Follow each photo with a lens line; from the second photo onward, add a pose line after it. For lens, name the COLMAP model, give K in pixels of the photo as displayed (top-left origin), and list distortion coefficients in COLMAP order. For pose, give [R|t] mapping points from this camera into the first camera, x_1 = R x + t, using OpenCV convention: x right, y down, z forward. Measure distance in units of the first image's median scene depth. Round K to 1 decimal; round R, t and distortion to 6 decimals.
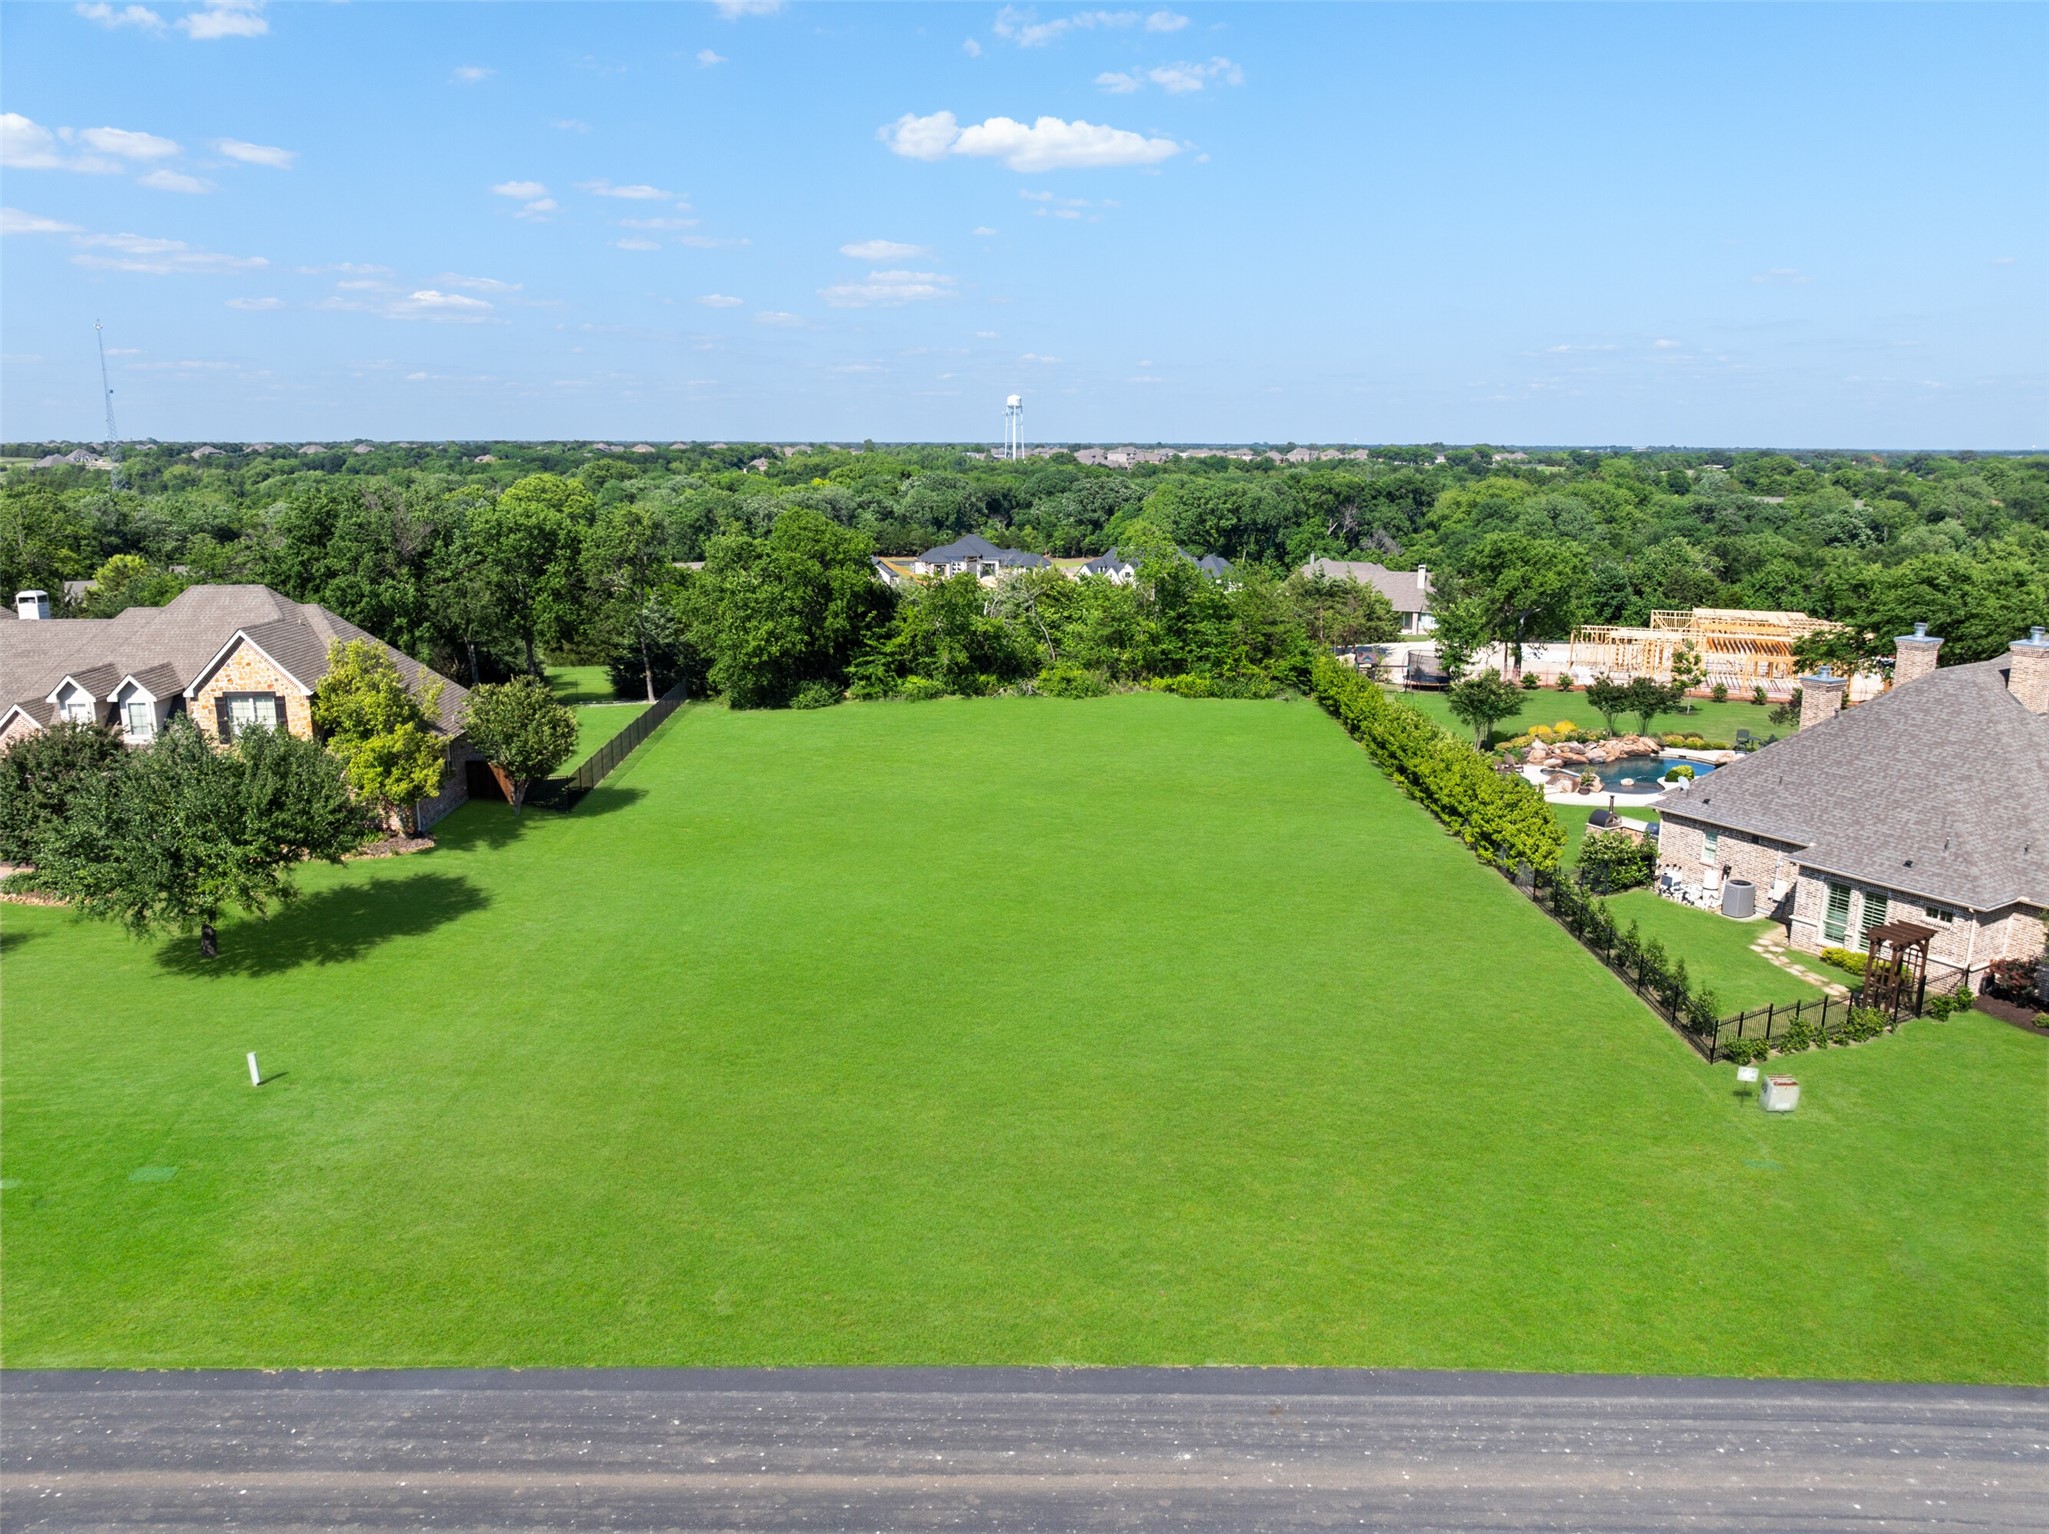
lens RADIAL K [[1426.9, 0, 1067.7], [0, 1426.9, 764.4], [0, 0, 1]] dist [-0.056983, 0.025914]
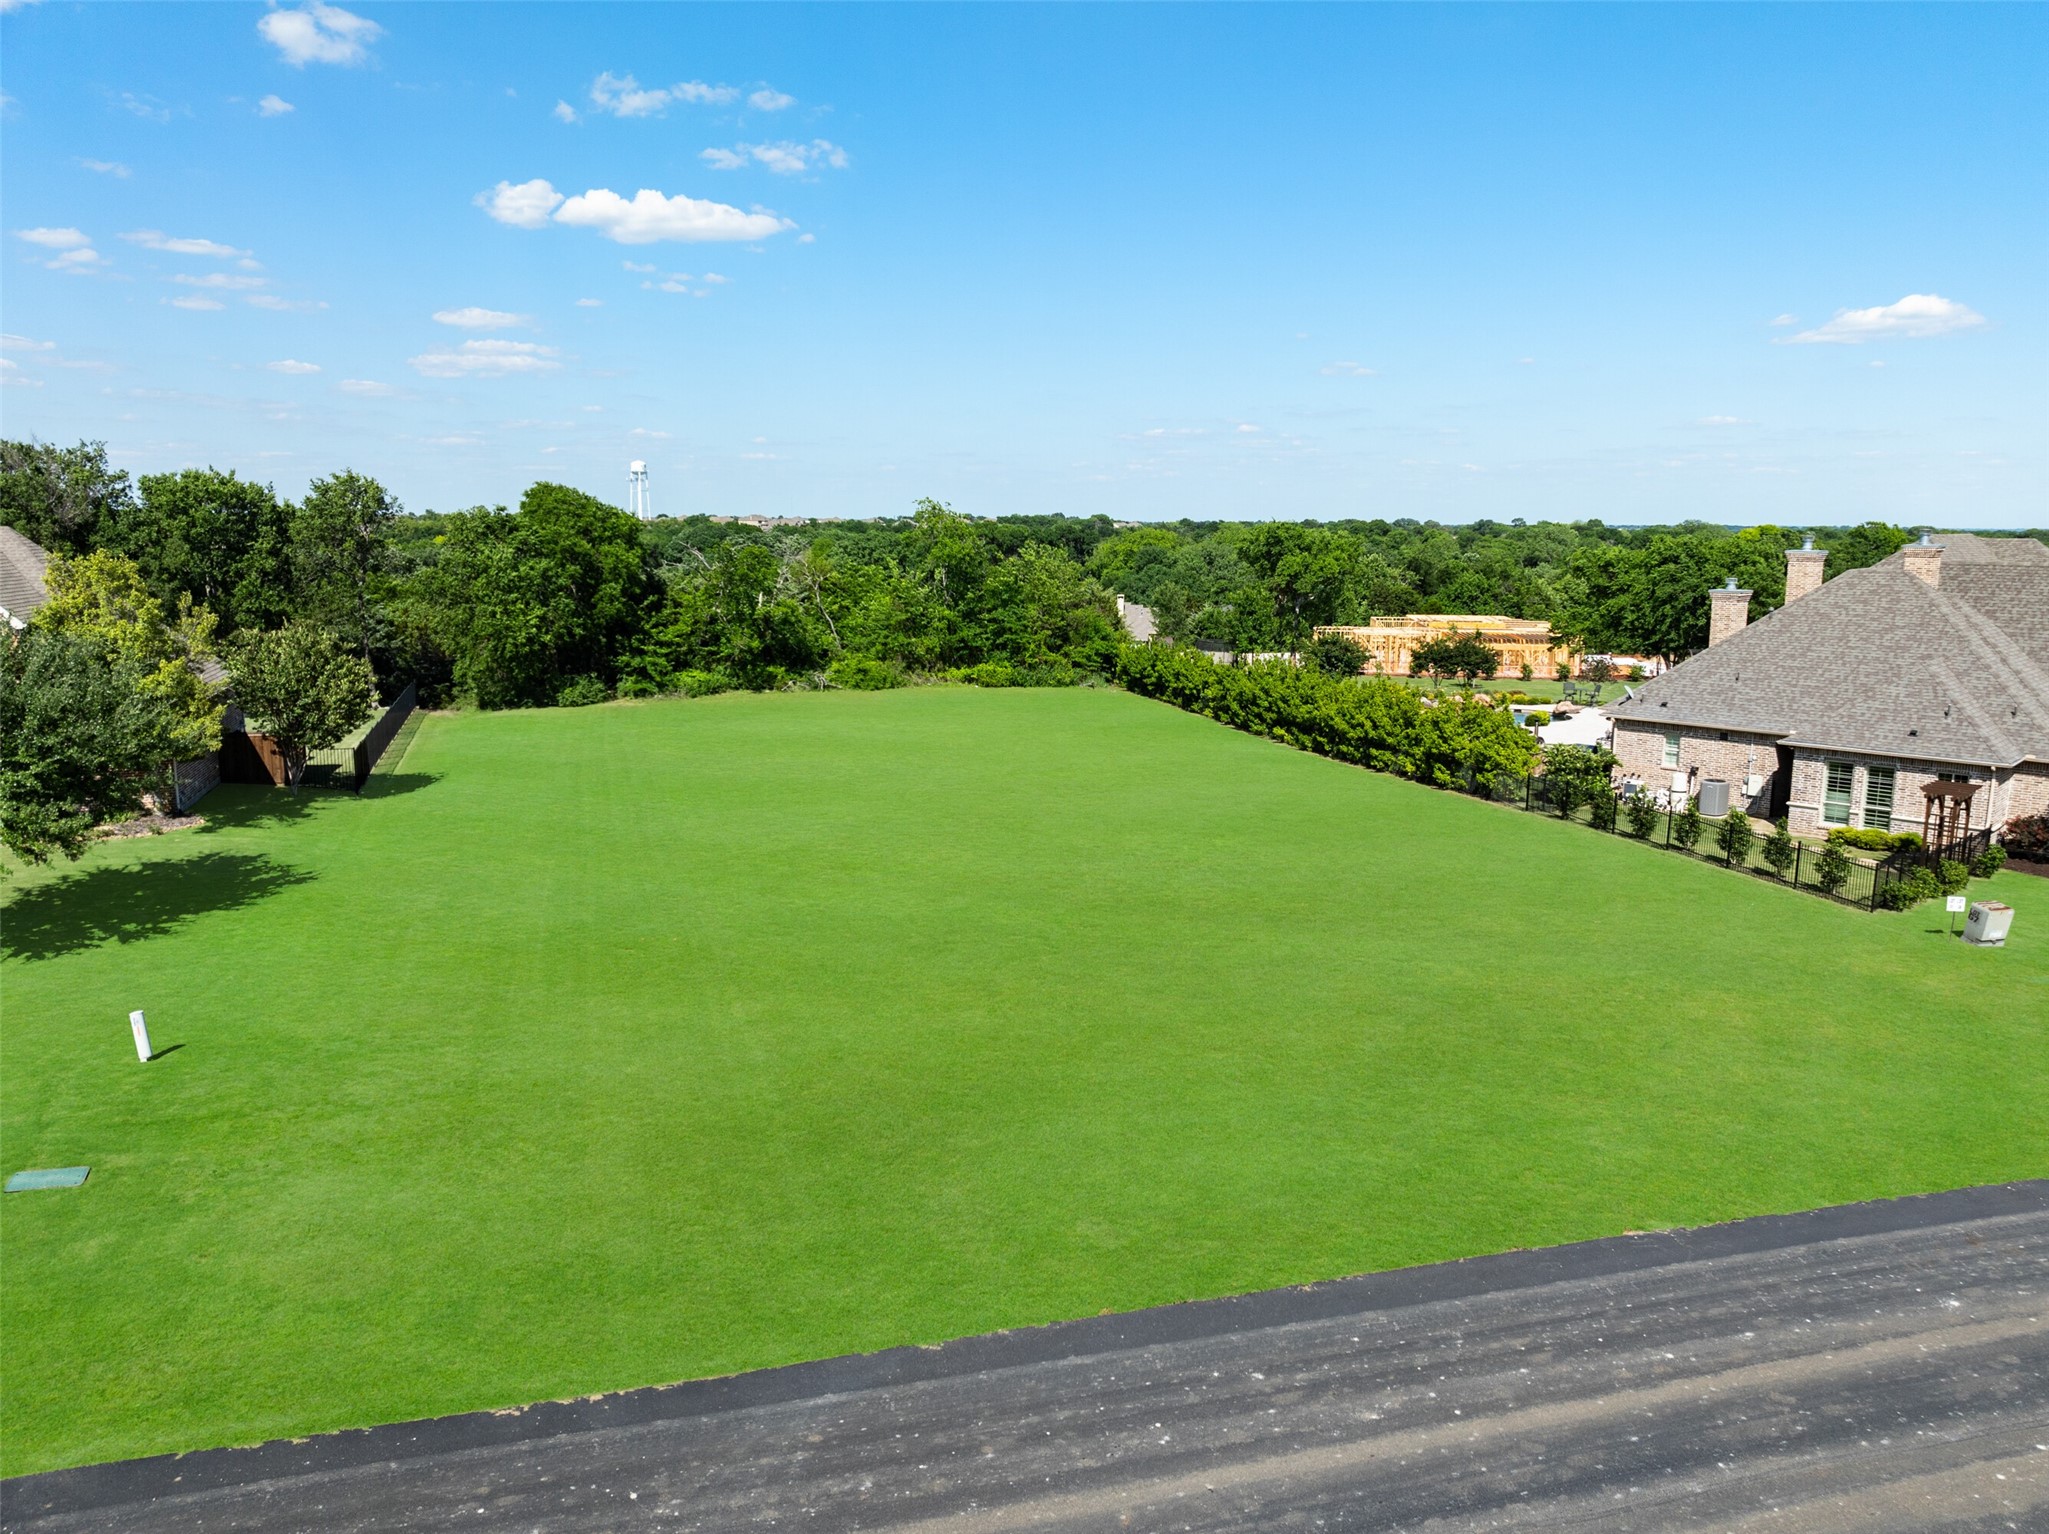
lens RADIAL K [[1413.3, 0, 1032.1], [0, 1413.3, 800.5], [0, 0, 1]] dist [-0.064761, 0.041787]
pose [[0.968522, -0.047116, 0.244430, -0.217515], [0.055011, 0.998158, -0.025569, 0.096483], [-0.242775, 0.038210, 0.969330, 0.179503]]
